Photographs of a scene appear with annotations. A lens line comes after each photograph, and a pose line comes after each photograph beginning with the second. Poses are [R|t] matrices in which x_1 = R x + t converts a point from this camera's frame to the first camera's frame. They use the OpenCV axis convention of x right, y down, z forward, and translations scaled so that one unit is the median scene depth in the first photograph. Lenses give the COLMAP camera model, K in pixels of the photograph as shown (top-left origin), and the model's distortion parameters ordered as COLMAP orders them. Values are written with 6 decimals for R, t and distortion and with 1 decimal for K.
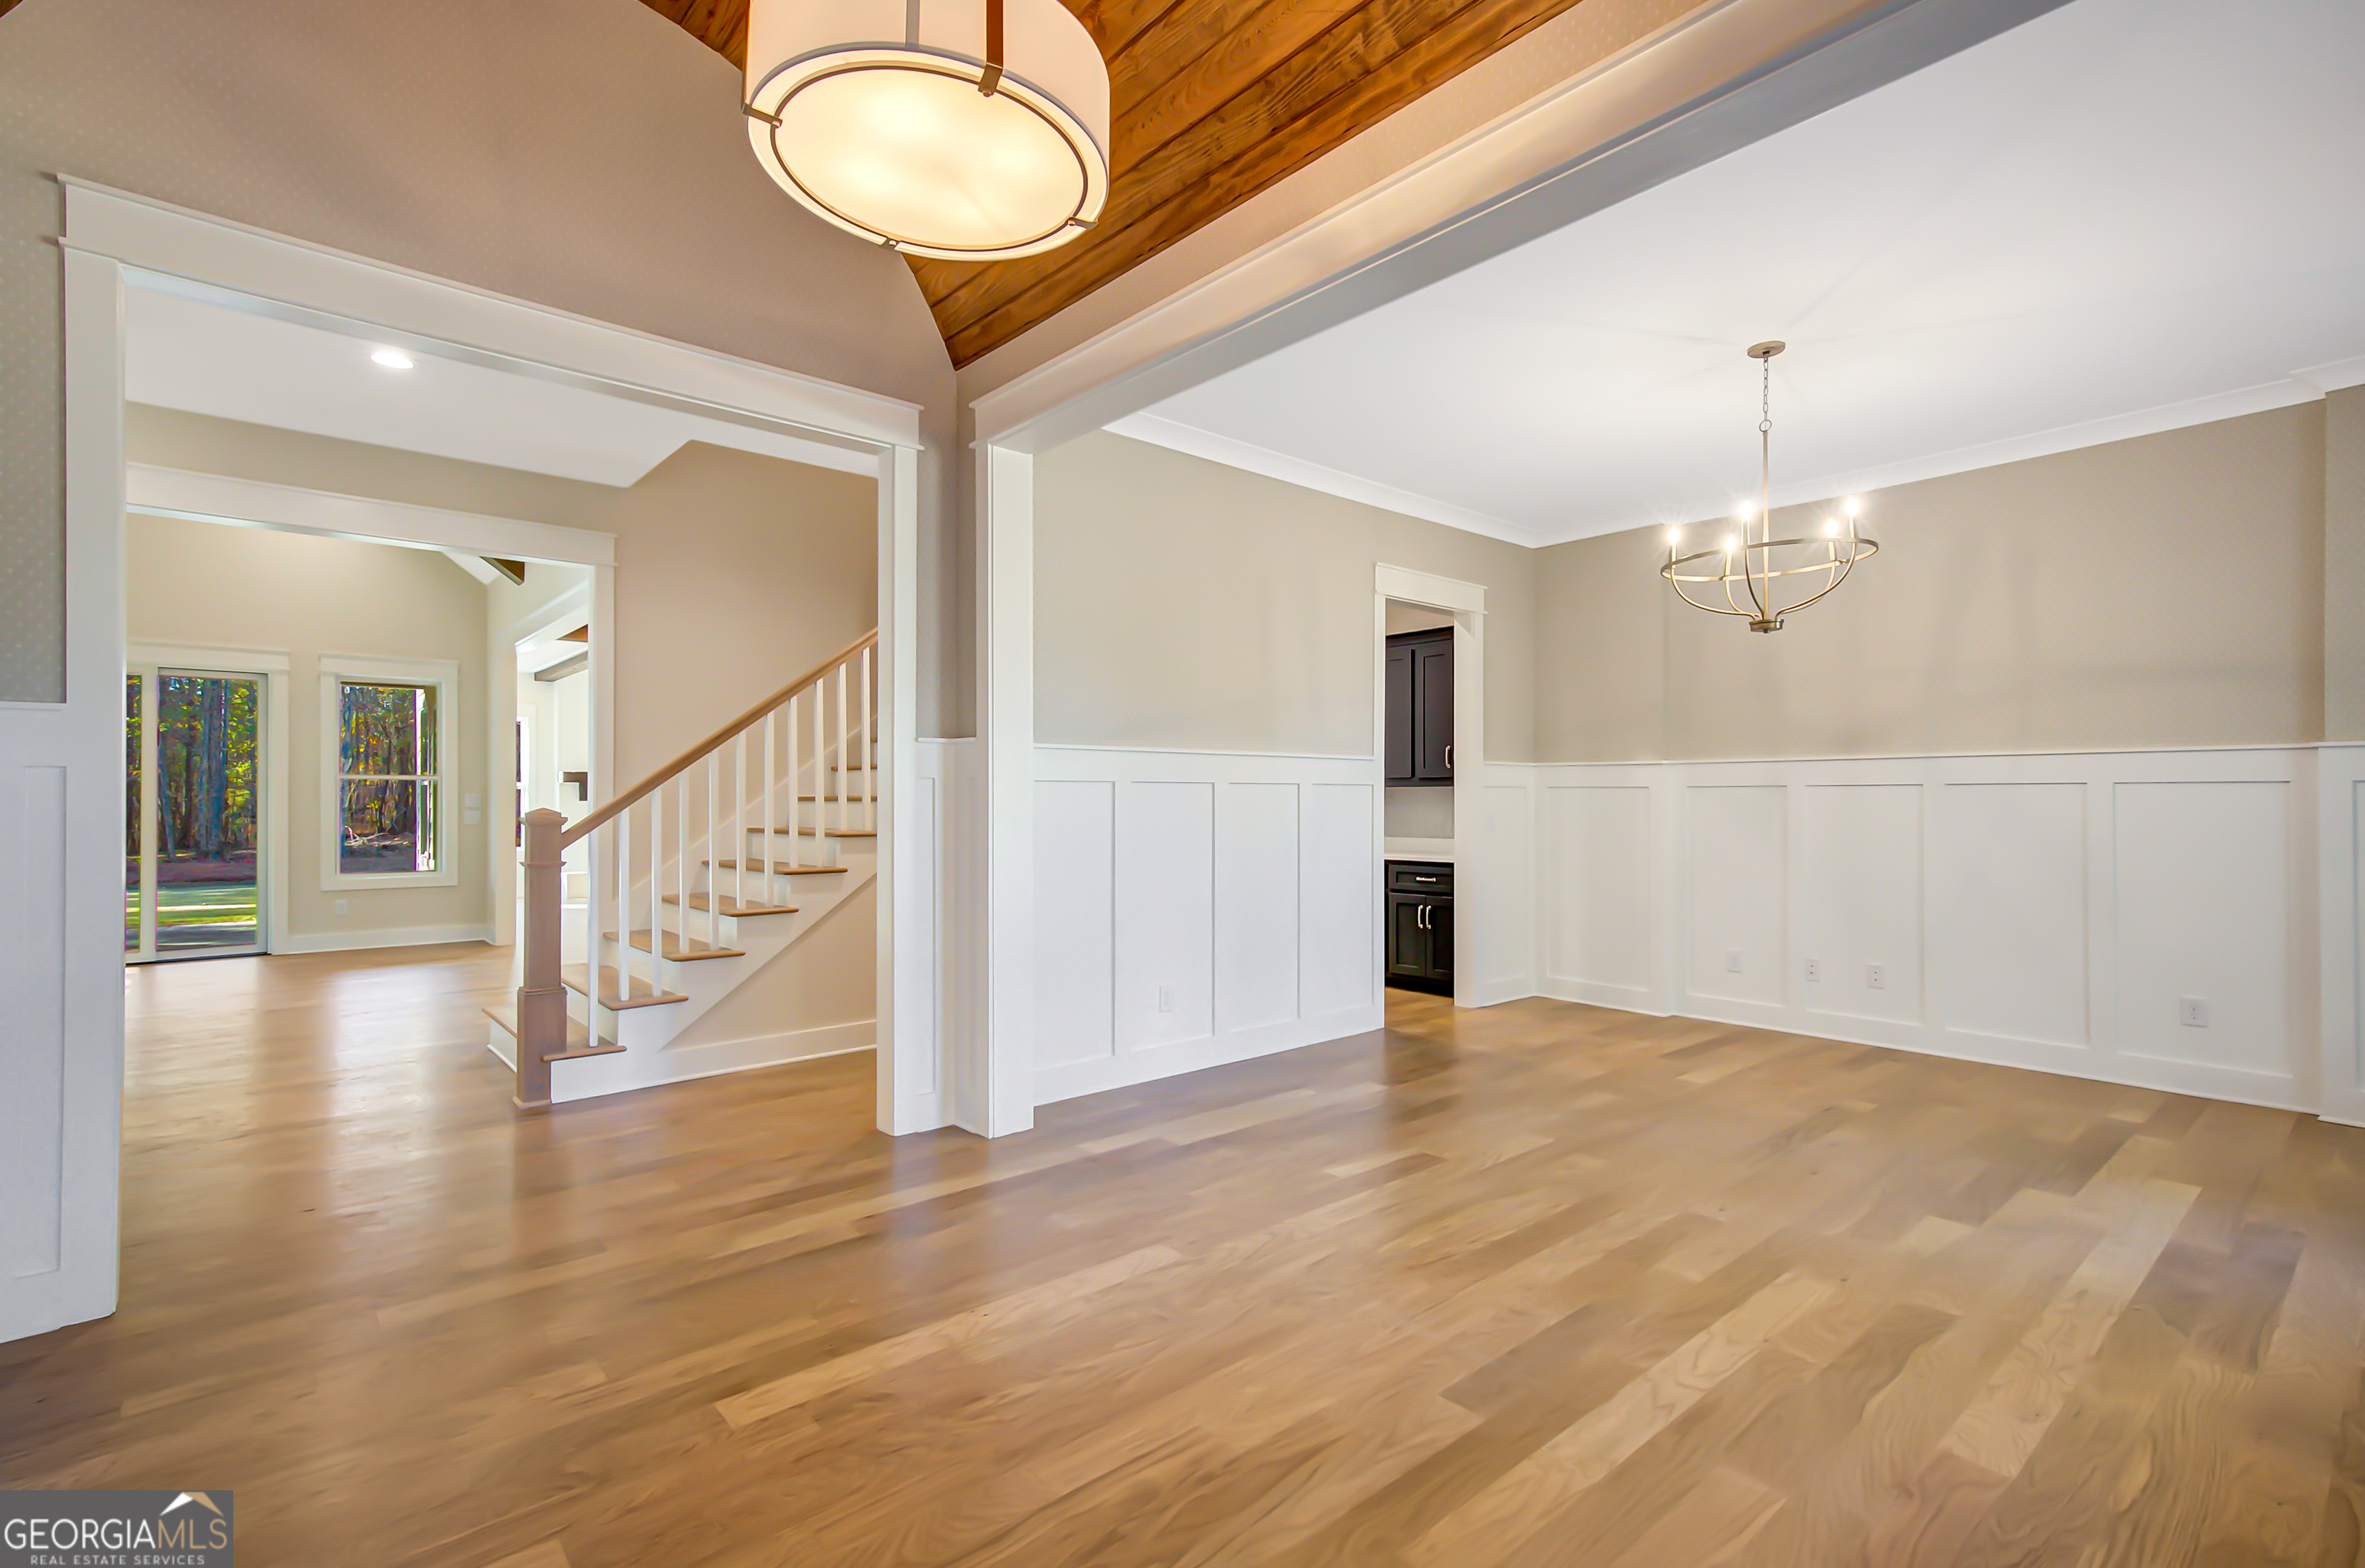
lens RADIAL K [[1077.4, 0, 1182.5], [0, 1077.4, 784.0], [0, 0, 1]] dist [0.029168, 0.000018]
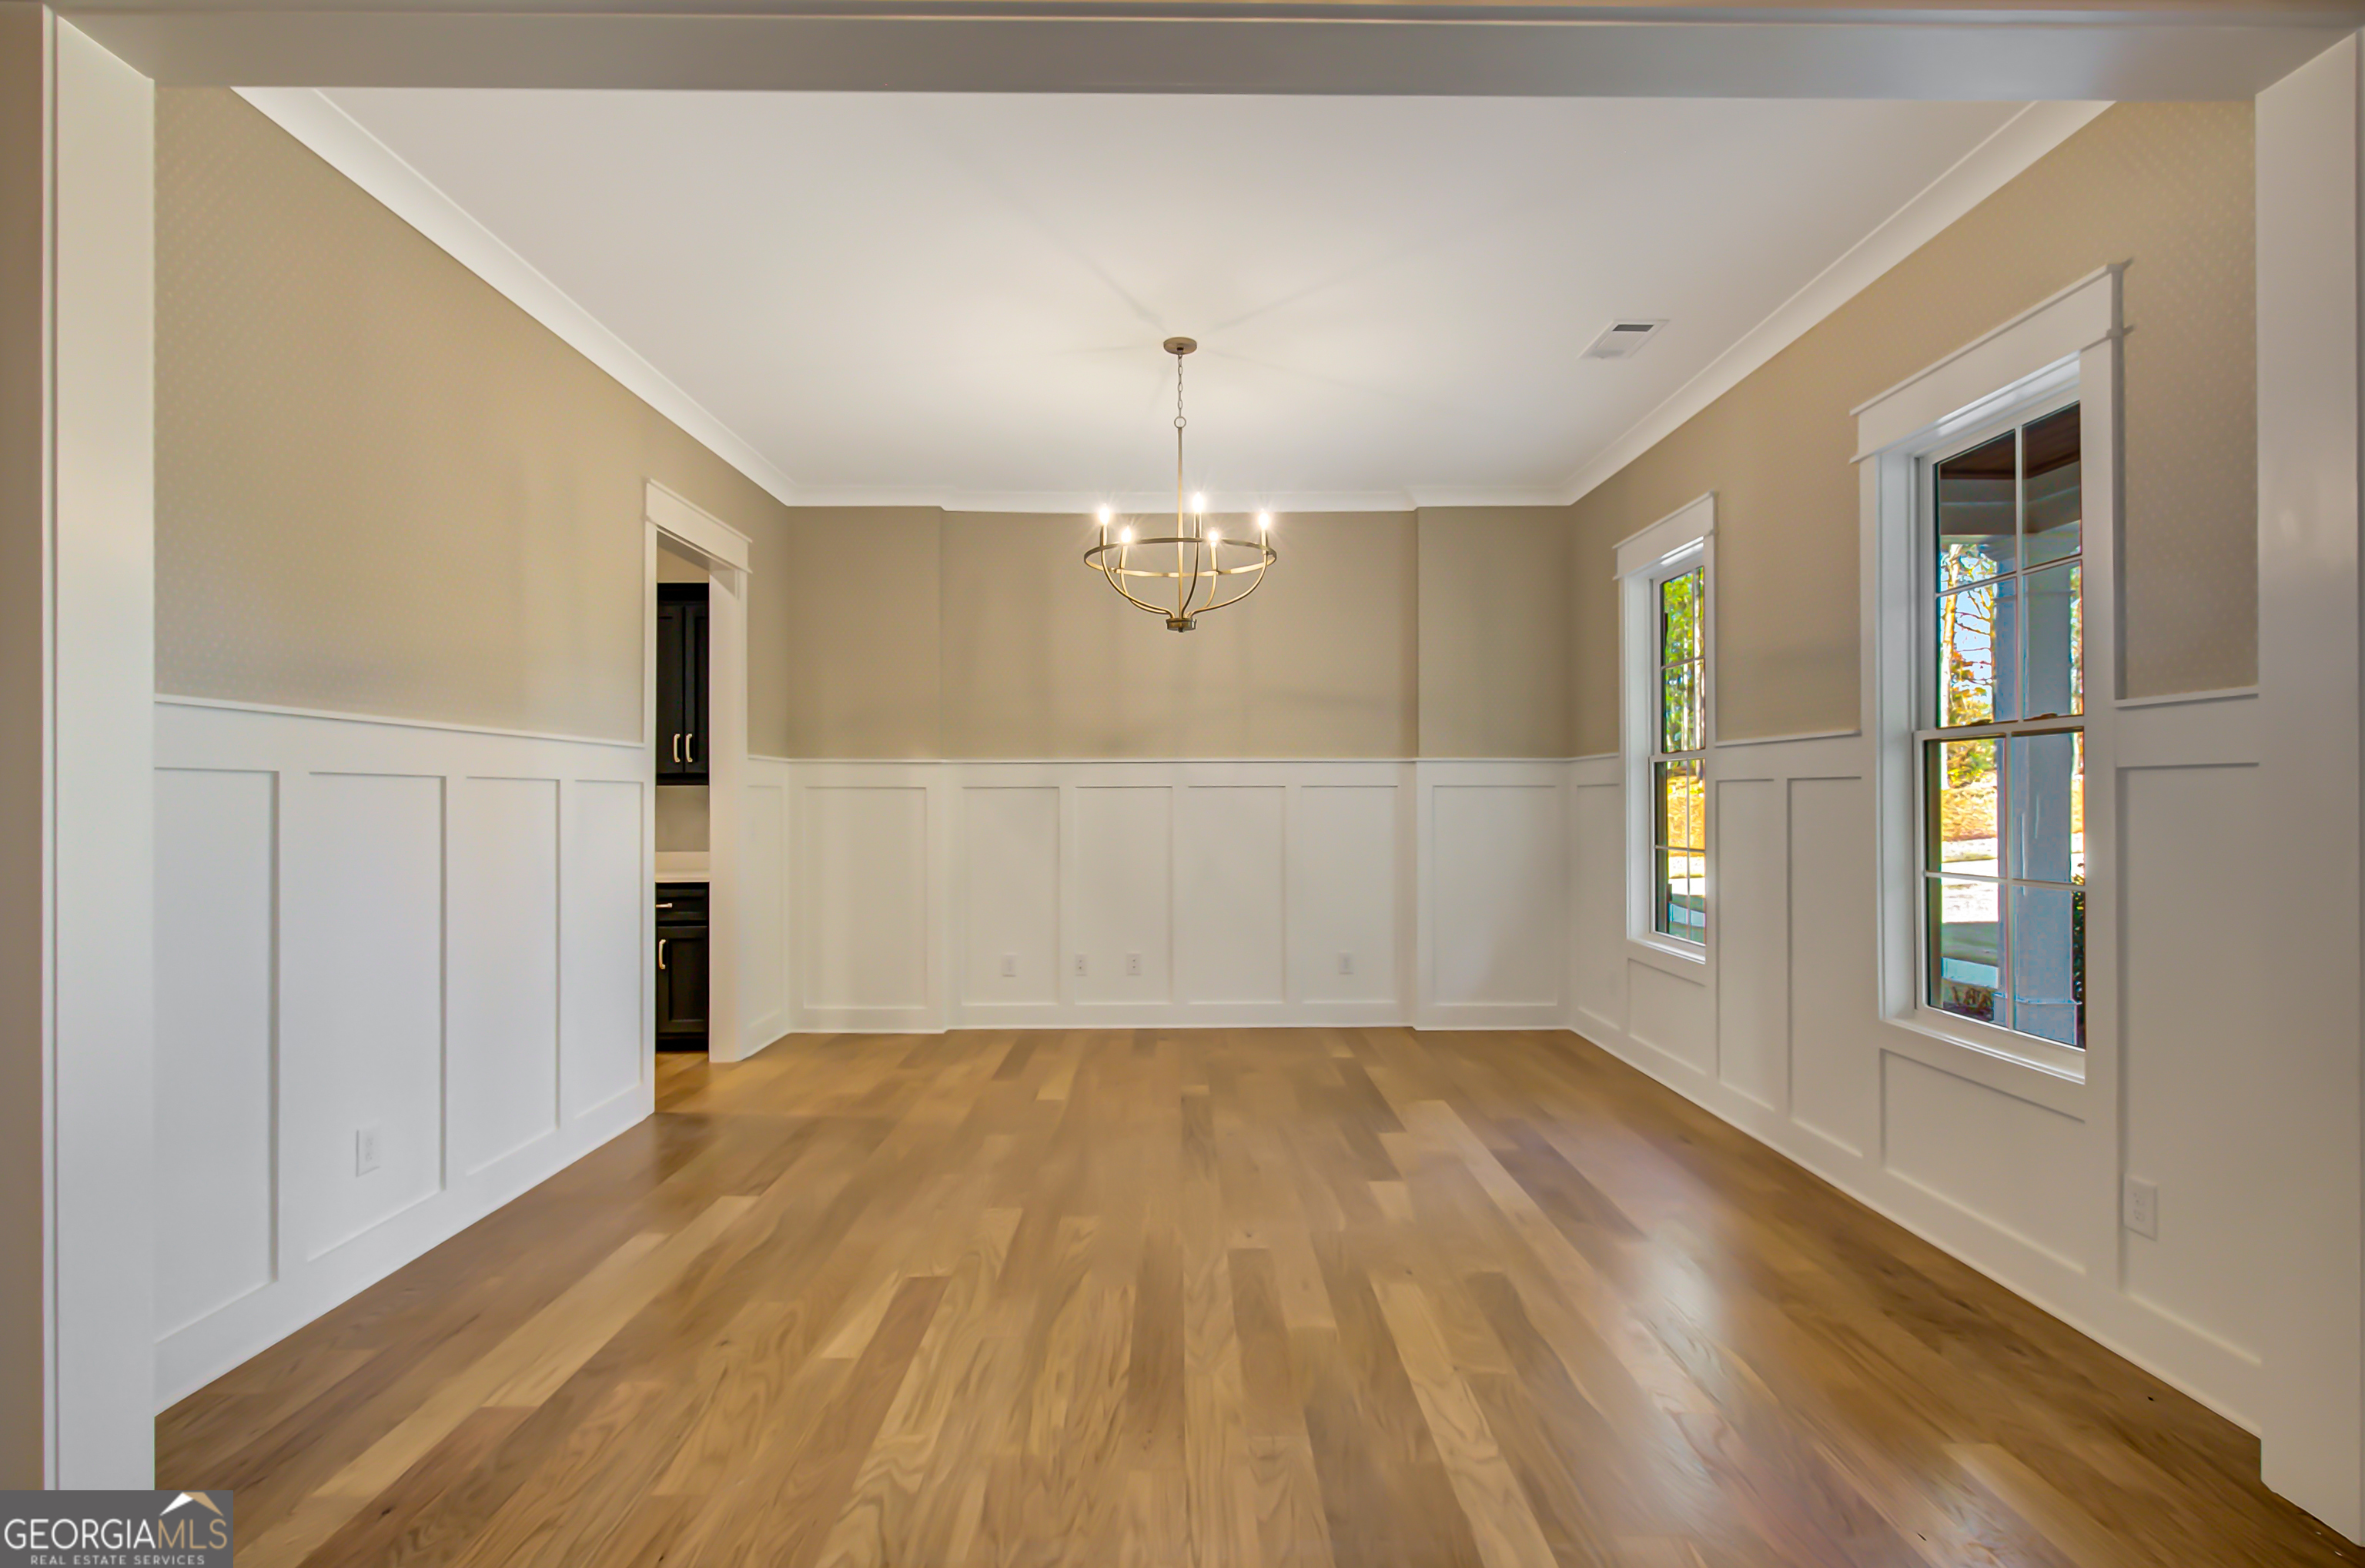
lens RADIAL K [[1095.4, 0, 1189.5], [0, 1095.4, 792.0], [0, 0, 1]] dist [-0.001192, -0.000115]
pose [[0.648088, 0.001923, 0.761563, -0.209937], [-0.007356, 0.999966, 0.003735, 0.002253], [-0.761530, -0.008023, 0.648080, 0.341016]]
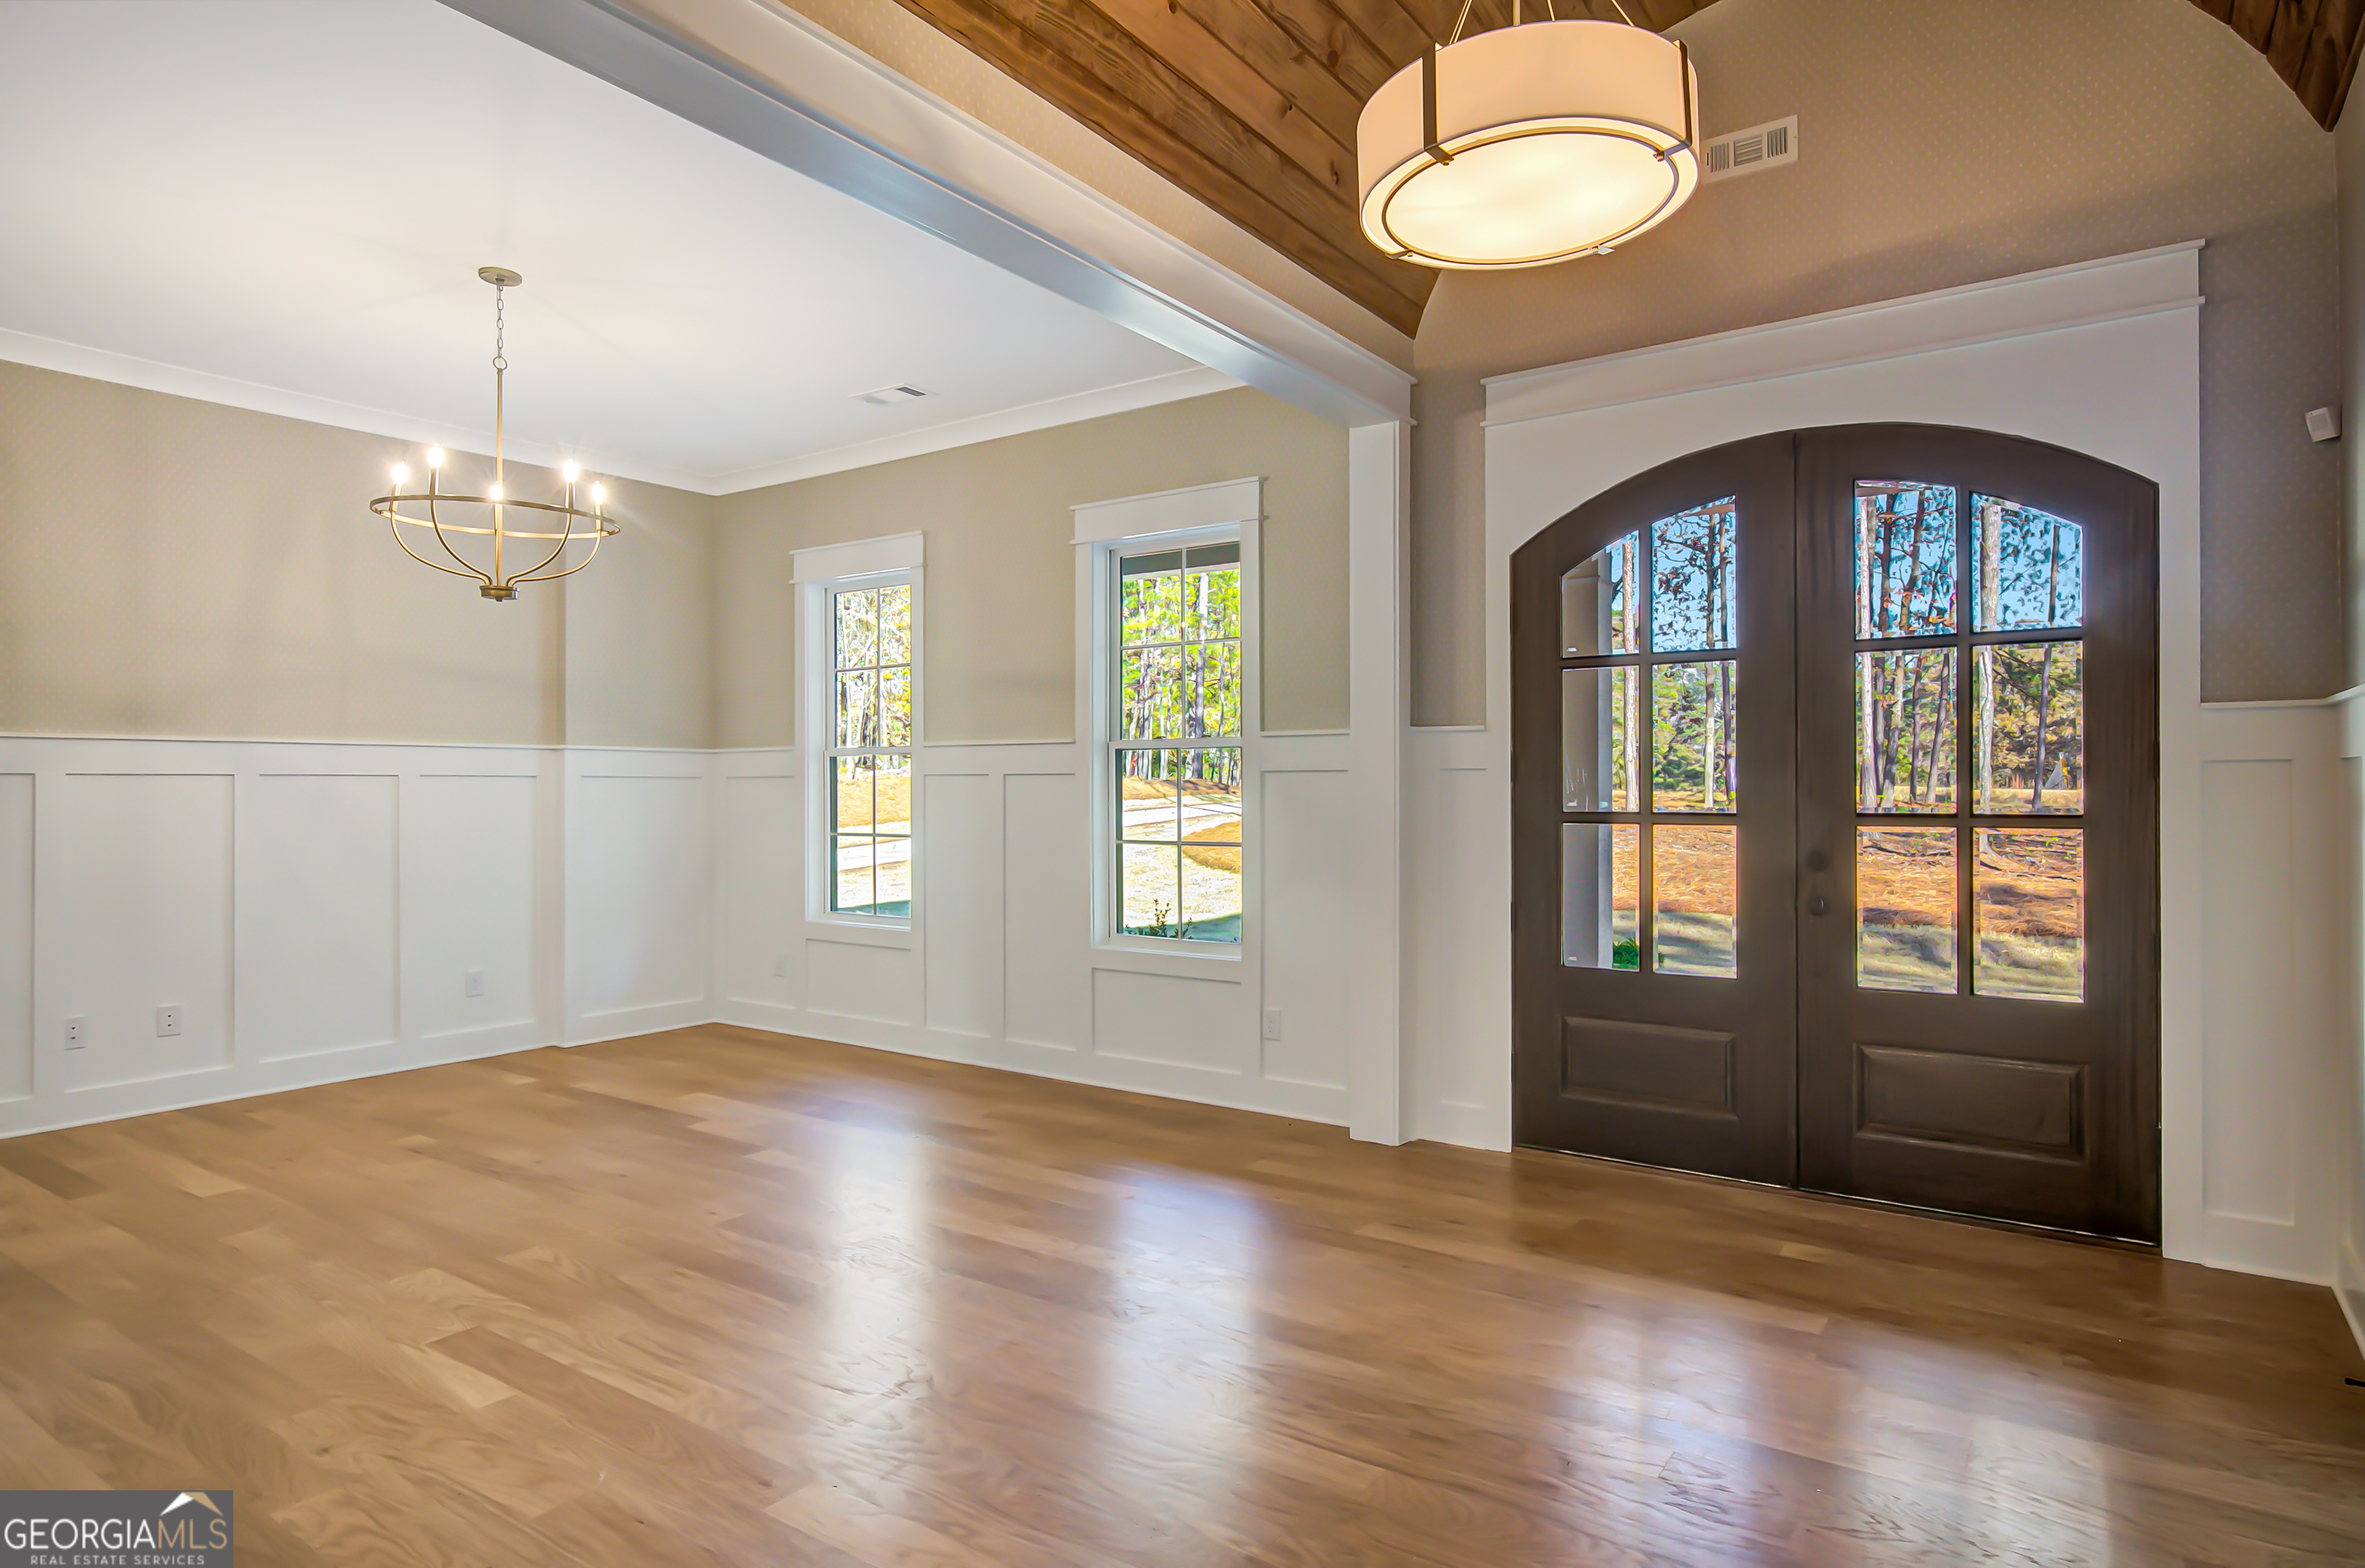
lens RADIAL K [[1312.7, 0, 1182.5], [0, 1312.7, 784.0], [0, 0, 1]] dist [0.003369, 0.000699]
pose [[-0.234953, 0.002069, 0.972005, -0.598098], [-0.010546, 0.999933, -0.004677, 0.005894], [-0.971950, -0.011350, -0.234915, 0.696883]]
